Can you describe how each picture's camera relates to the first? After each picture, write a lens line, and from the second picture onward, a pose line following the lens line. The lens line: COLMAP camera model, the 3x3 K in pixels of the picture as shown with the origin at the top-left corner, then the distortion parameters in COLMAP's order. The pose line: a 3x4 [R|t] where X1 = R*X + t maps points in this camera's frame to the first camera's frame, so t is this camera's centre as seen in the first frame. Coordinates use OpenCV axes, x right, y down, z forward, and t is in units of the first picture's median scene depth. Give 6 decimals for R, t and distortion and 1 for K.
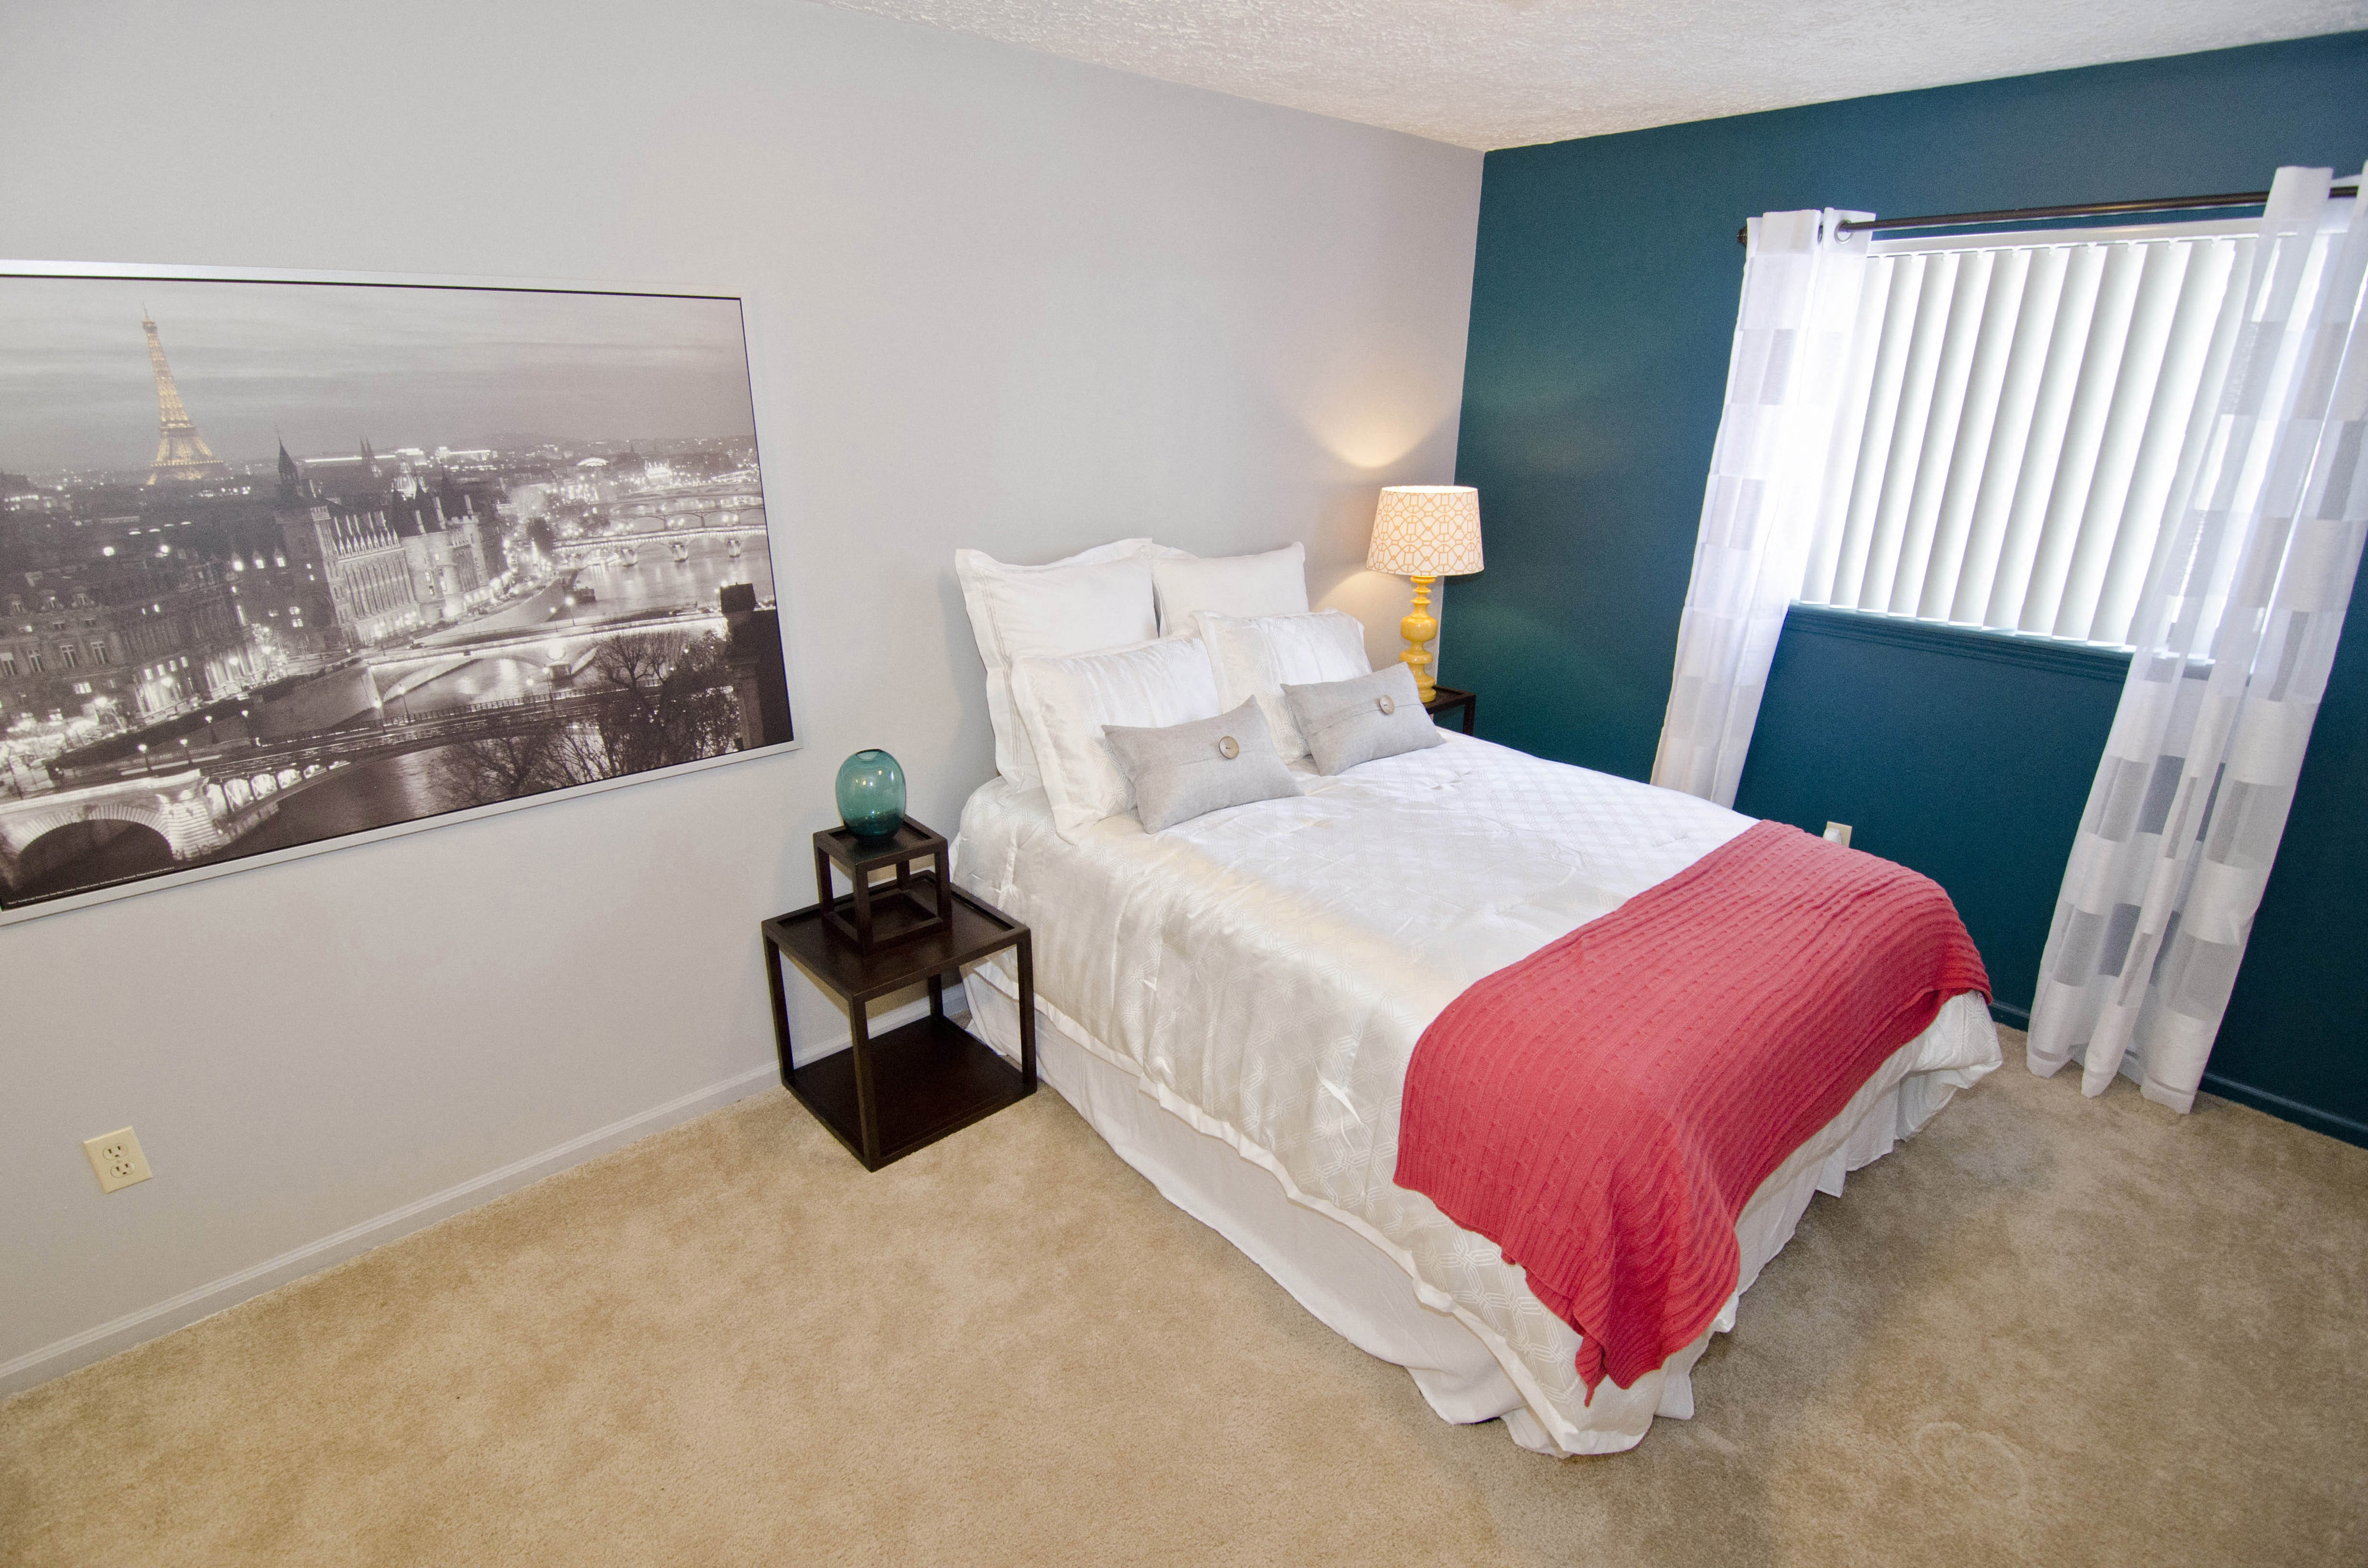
lens RADIAL K [[1154.3, 0, 1173.4], [0, 1154.3, 794.3], [0, 0, 1]] dist [-0.008487, -0.006851]
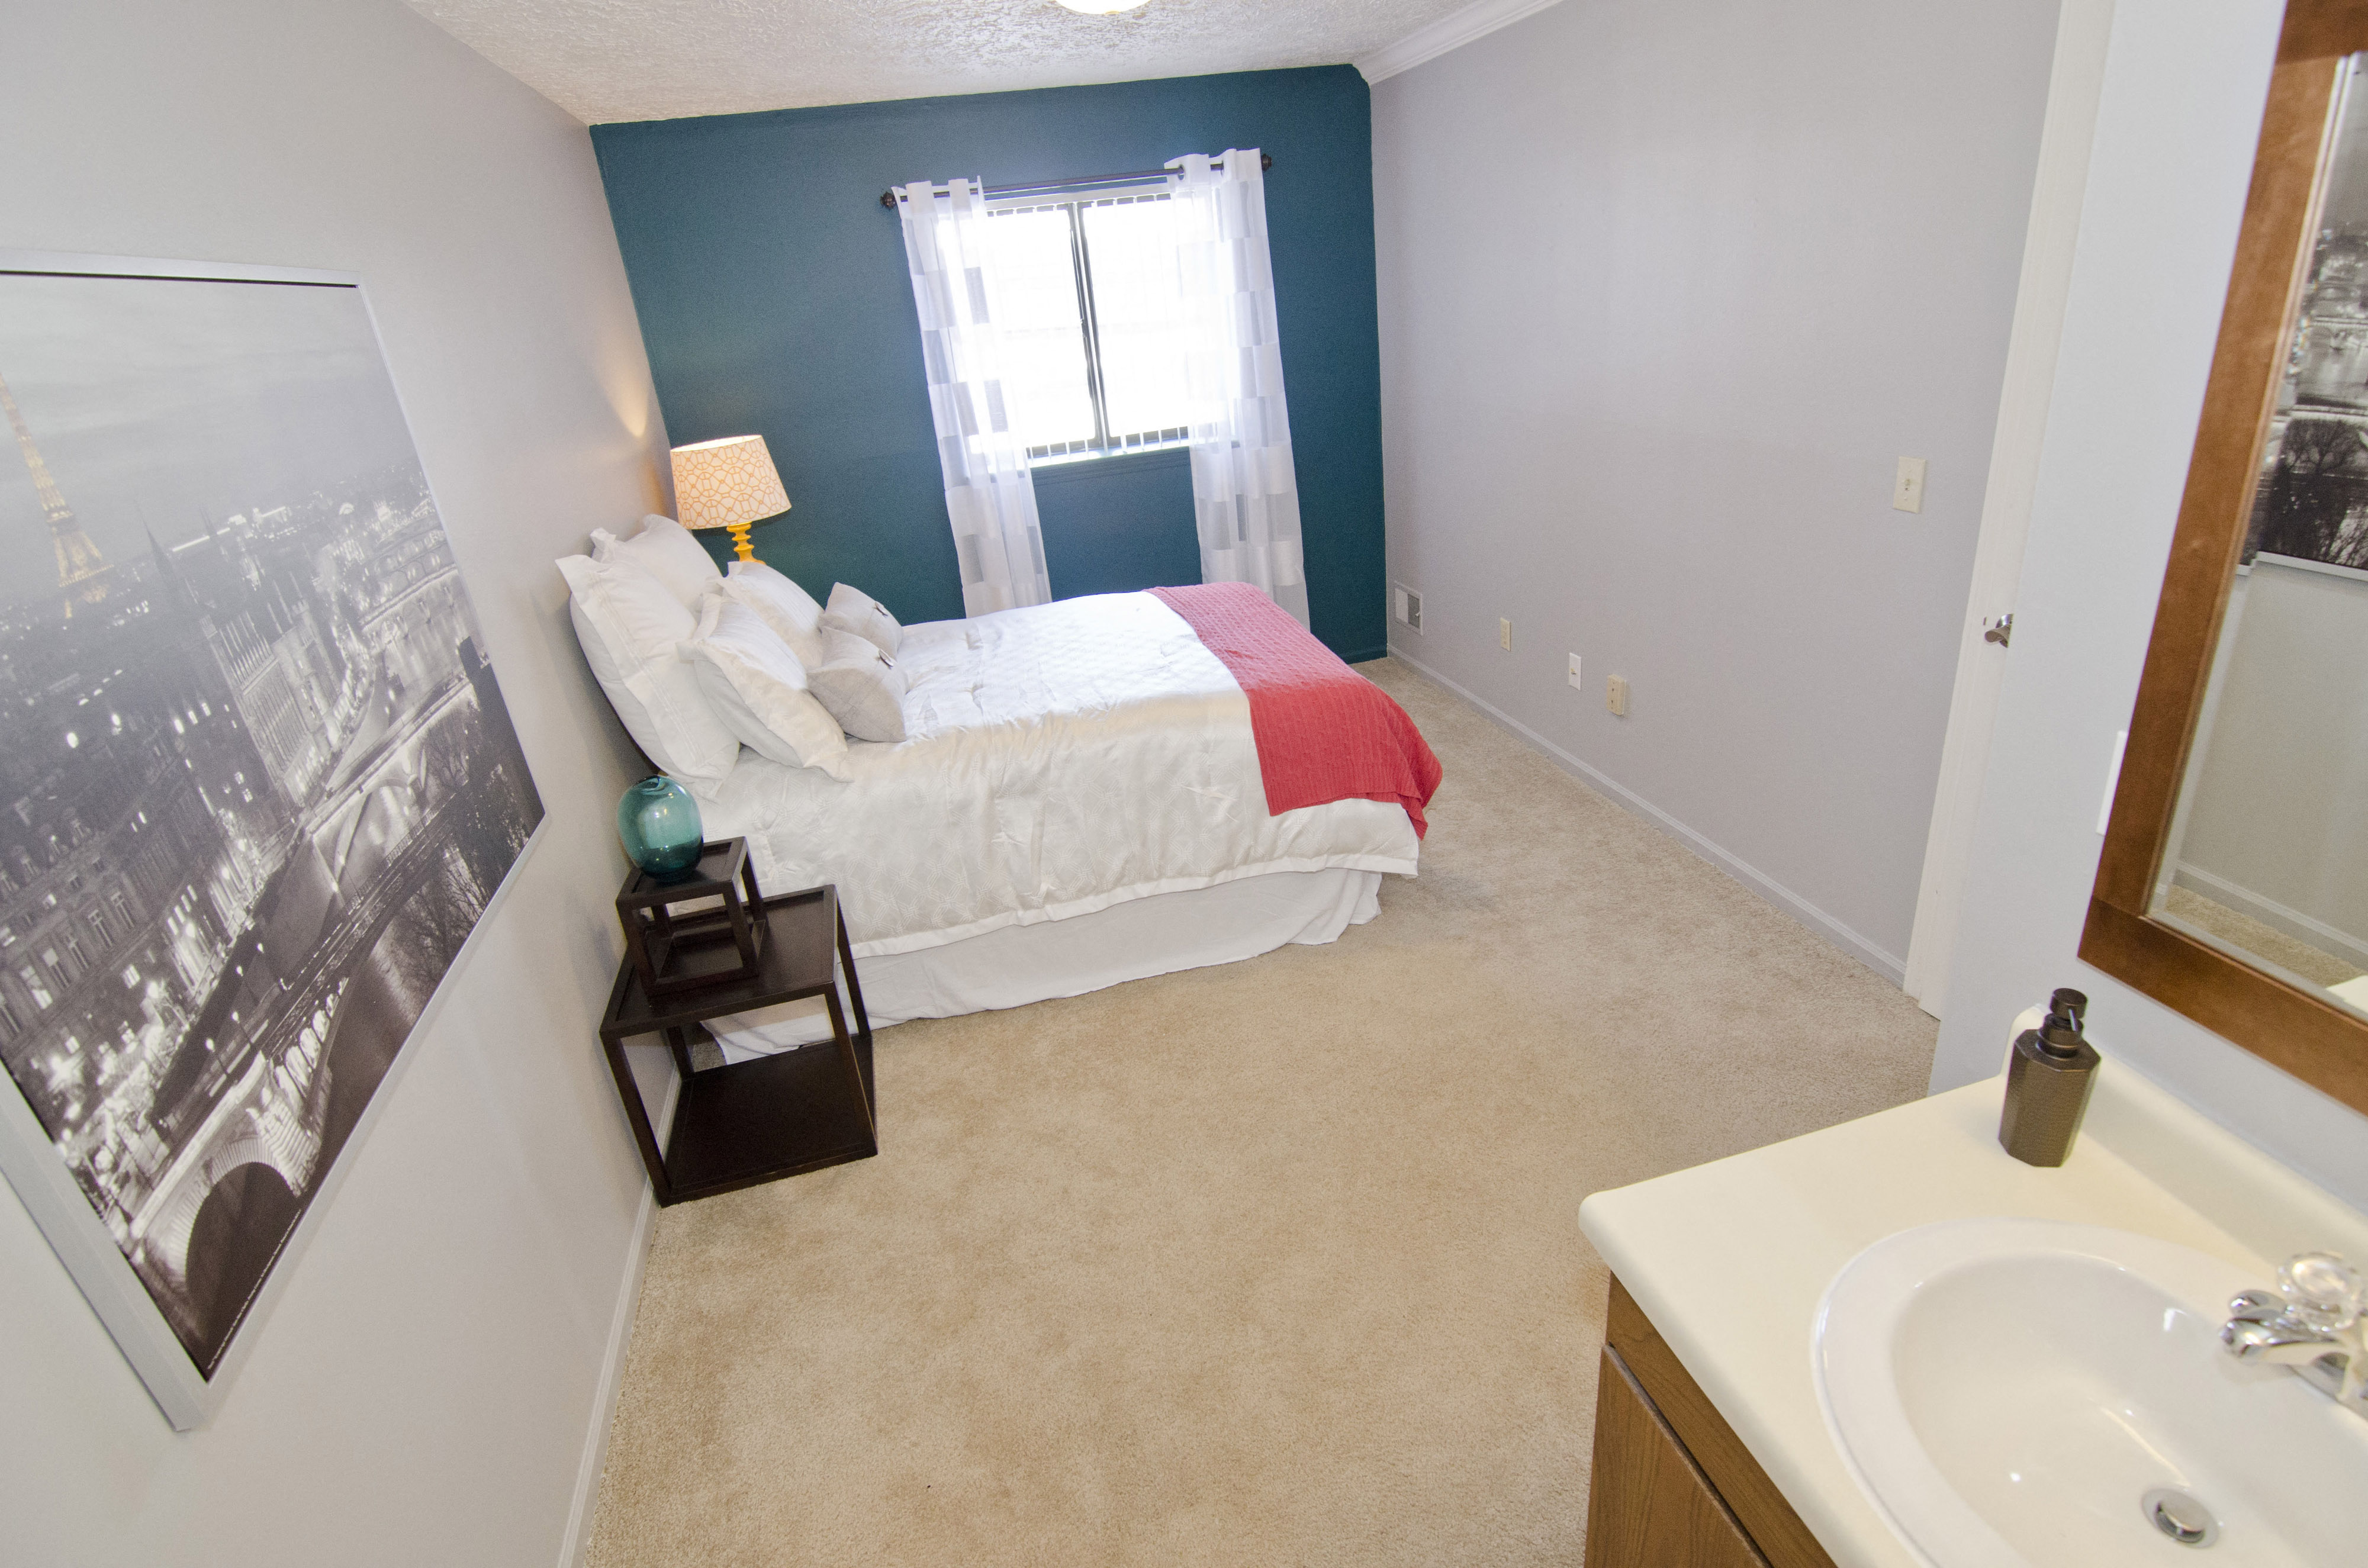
lens RADIAL K [[1169.0, 0, 1184.0], [0, 1169.0, 784.0], [0, 0, 1]] dist [-0.002729, -0.008933]
pose [[0.459163, -0.401722, 0.792331, -0.936959], [0.401673, 0.889416, 0.218172, -0.077085], [-0.792356, 0.218081, 0.569747, 0.180192]]
